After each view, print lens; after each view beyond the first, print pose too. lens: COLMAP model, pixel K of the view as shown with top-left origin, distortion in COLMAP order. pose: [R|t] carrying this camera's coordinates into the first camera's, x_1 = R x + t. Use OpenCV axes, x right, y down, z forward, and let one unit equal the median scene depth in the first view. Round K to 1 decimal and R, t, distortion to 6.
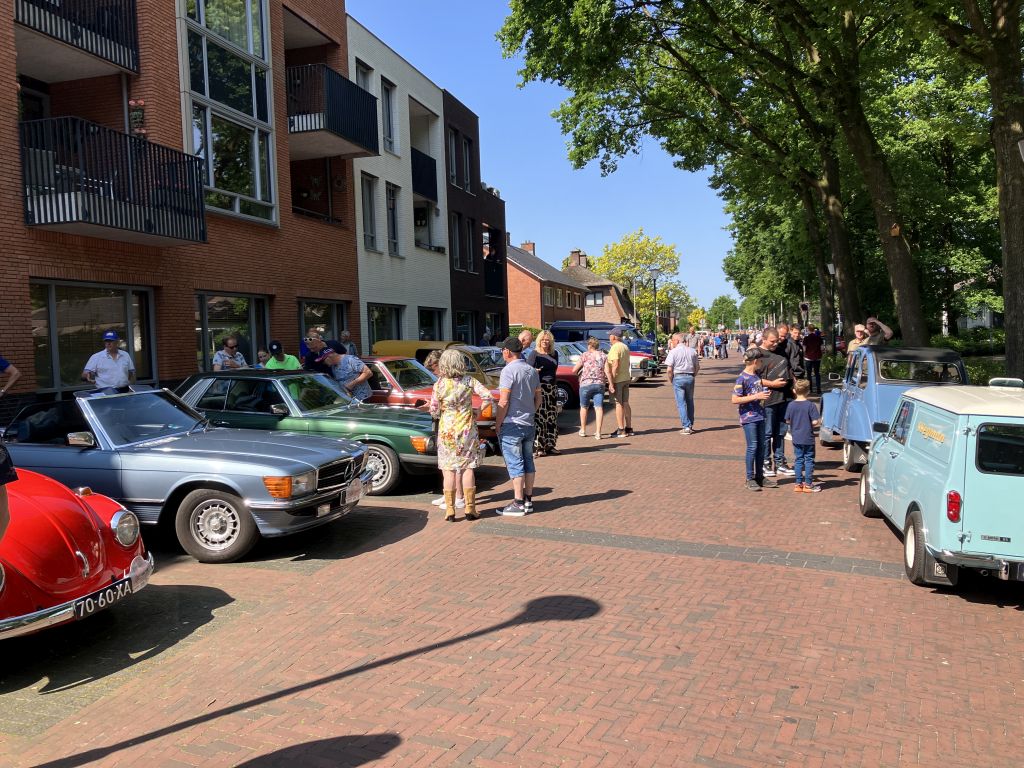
lens RADIAL K [[836.1, 0, 508.2], [0, 836.1, 381.7], [0, 0, 1]] dist [0.027466, -0.026906]
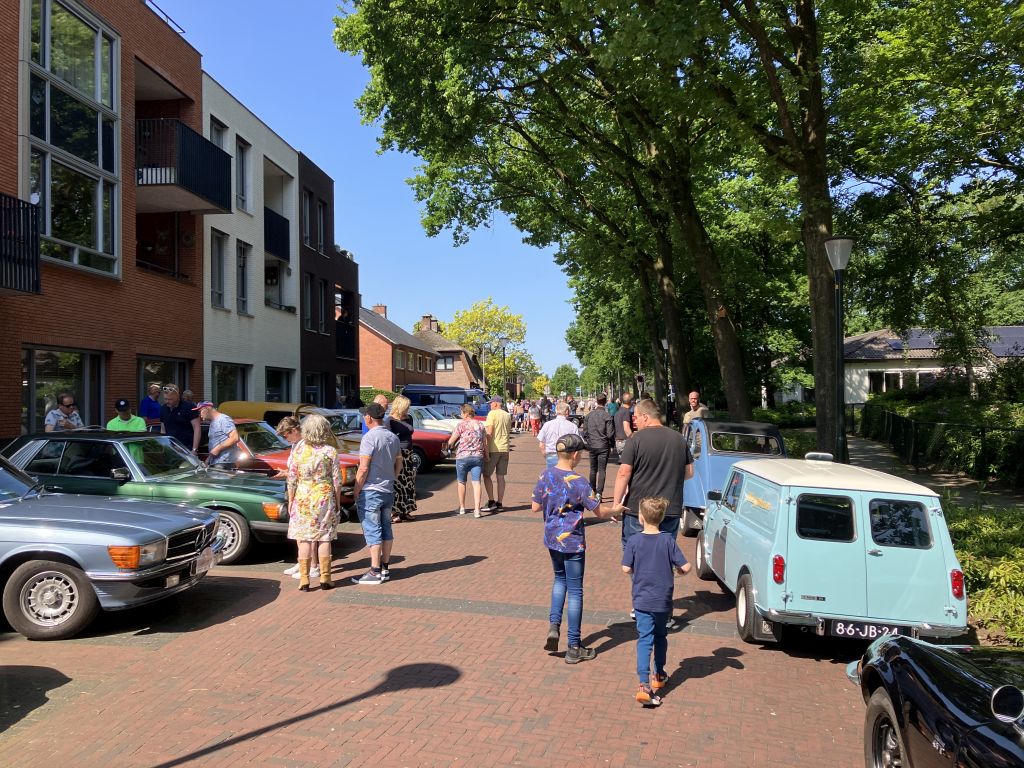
lens RADIAL K [[836.1, 0, 508.2], [0, 836.1, 381.7], [0, 0, 1]] dist [0.027466, -0.026906]
pose [[0.982943, 0.029037, 0.181606, -0.011076], [-0.015239, 0.996921, -0.076916, -0.002851], [-0.183280, 0.072837, 0.980359, -0.014487]]
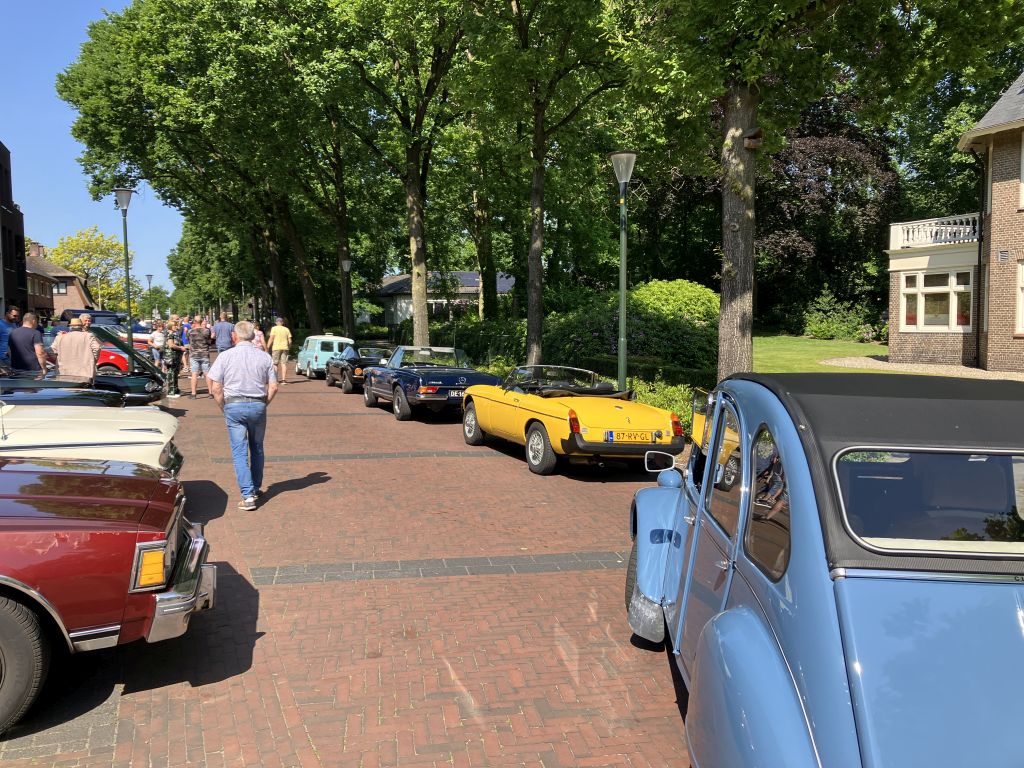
lens RADIAL K [[836.1, 0, 508.2], [0, 836.1, 381.7], [0, 0, 1]] dist [0.027466, -0.026906]
pose [[0.789557, -0.018597, 0.613396, -0.604233], [0.012257, 0.999819, 0.014535, 0.090107], [-0.613555, -0.003958, 0.789642, -1.355781]]
